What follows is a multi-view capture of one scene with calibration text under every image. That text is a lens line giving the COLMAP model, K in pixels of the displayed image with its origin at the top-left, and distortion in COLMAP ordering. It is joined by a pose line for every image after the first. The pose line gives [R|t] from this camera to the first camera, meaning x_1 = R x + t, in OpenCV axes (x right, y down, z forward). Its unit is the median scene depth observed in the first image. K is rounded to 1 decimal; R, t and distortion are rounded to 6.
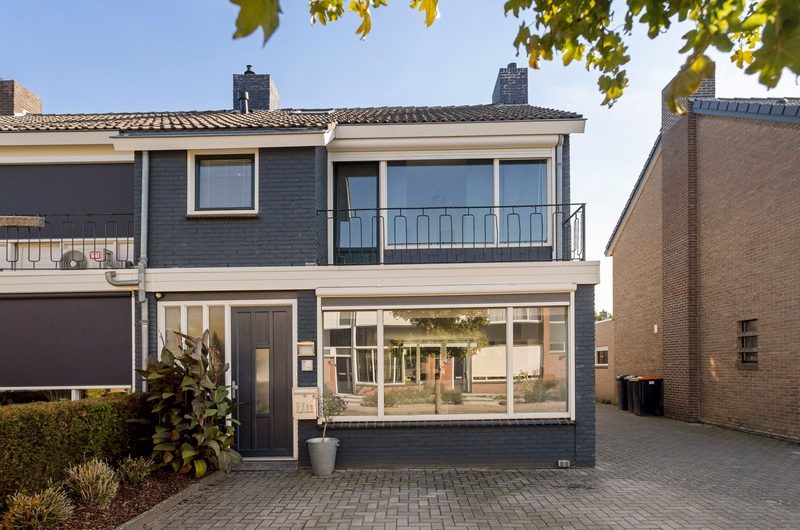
lens RADIAL K [[476.0, 0, 416.5], [0, 476.0, 356.7], [0, 0, 1]] dist [-0.002911, -0.001013]
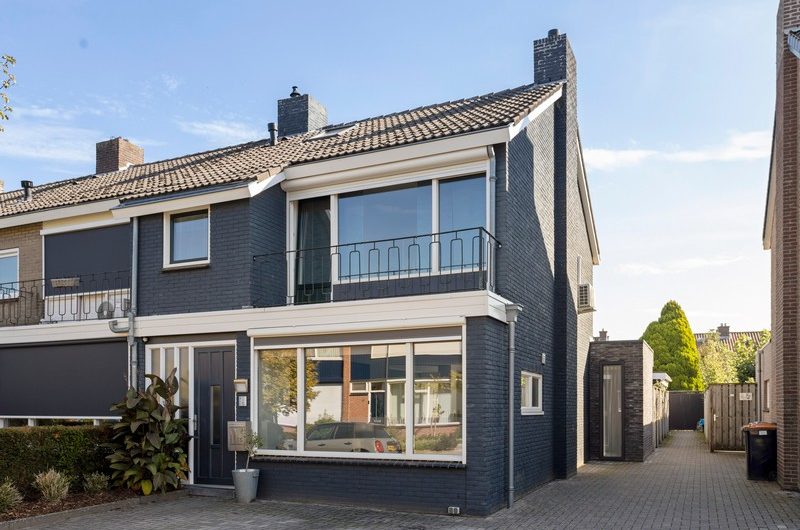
lens RADIAL K [[664.0, 0, 402.7], [0, 664.0, 389.5], [0, 0, 1]] dist [0.003218, -0.000339]
pose [[0.905734, 0.004520, -0.423822, 0.724149], [-0.004614, 0.999989, 0.000804, -0.011139], [0.423821, 0.001227, 0.905745, -0.205712]]
